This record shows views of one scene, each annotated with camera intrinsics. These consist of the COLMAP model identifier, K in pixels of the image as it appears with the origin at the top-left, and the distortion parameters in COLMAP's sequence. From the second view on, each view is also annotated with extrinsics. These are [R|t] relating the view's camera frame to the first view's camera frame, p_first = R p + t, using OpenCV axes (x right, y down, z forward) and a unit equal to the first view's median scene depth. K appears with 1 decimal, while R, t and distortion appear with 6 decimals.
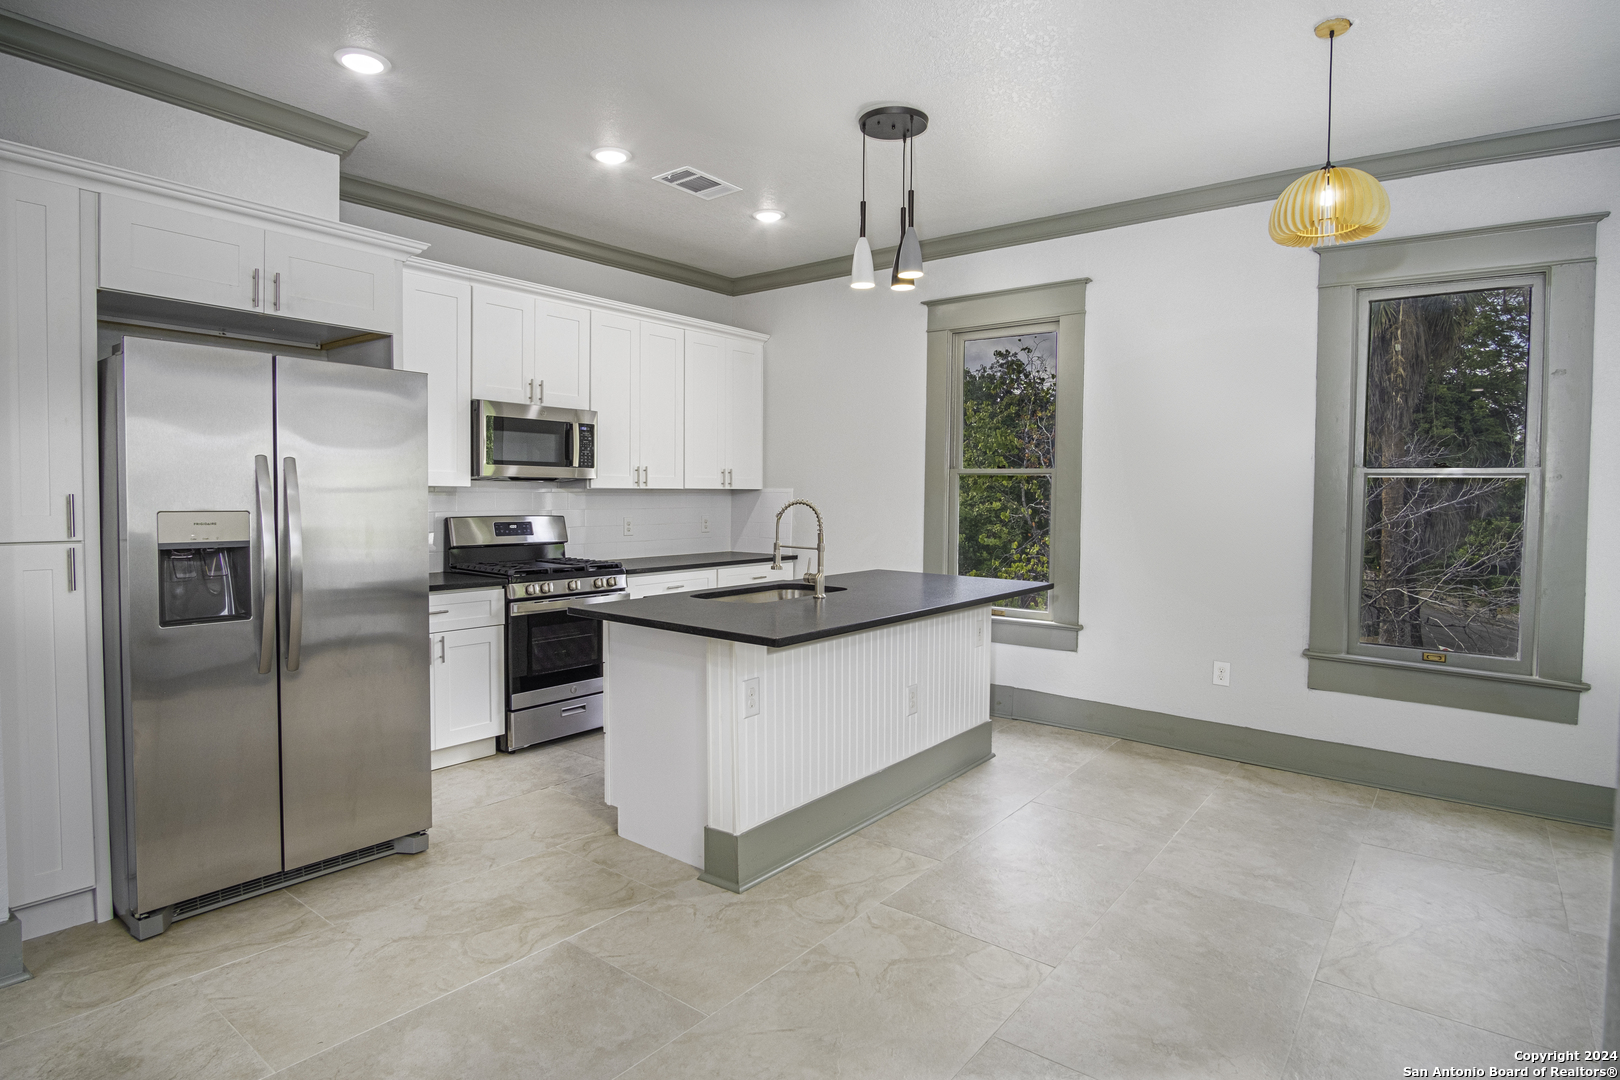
lens RADIAL K [[868.2, 0, 808.0], [0, 868.2, 534.6], [0, 0, 1]] dist [-0.021016, 0.001518]
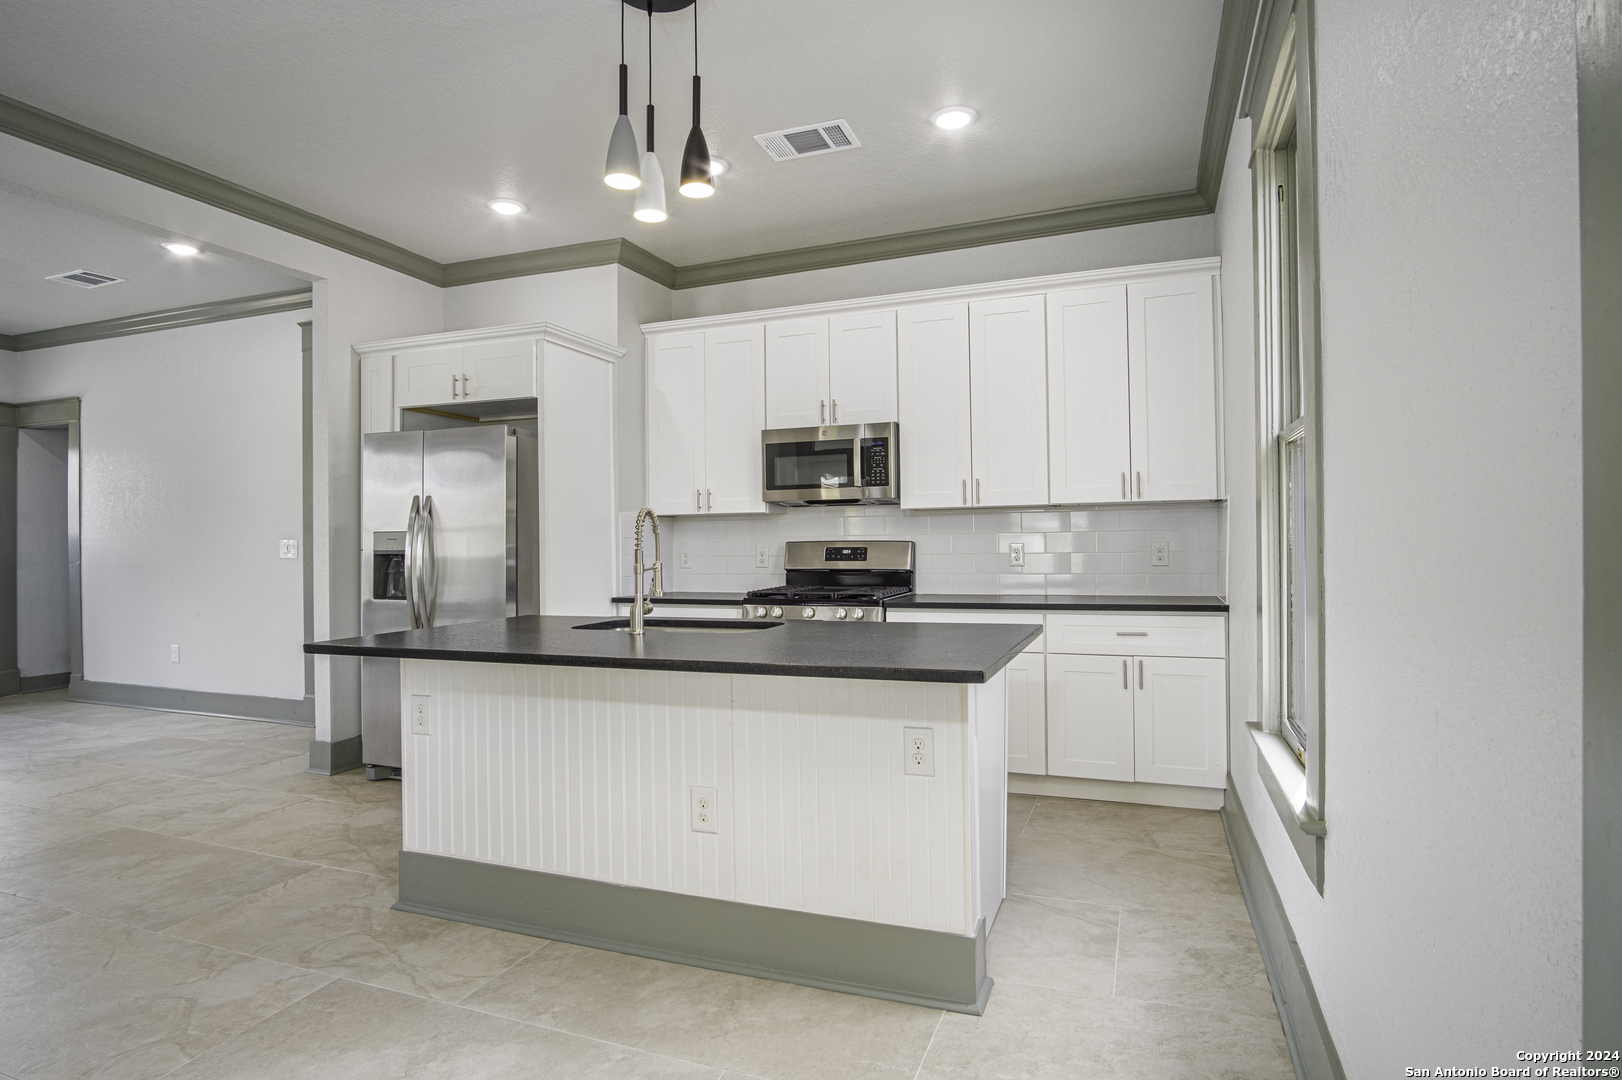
lens RADIAL K [[869.3, 0, 809.0], [0, 869.3, 534.6], [0, 0, 1]] dist [-0.021016, 0.001518]
pose [[0.285029, -0.019484, -0.958321, 0.923794], [-0.028839, 0.999166, -0.028892, 0.001405], [0.958085, 0.035872, 0.284230, 1.060857]]
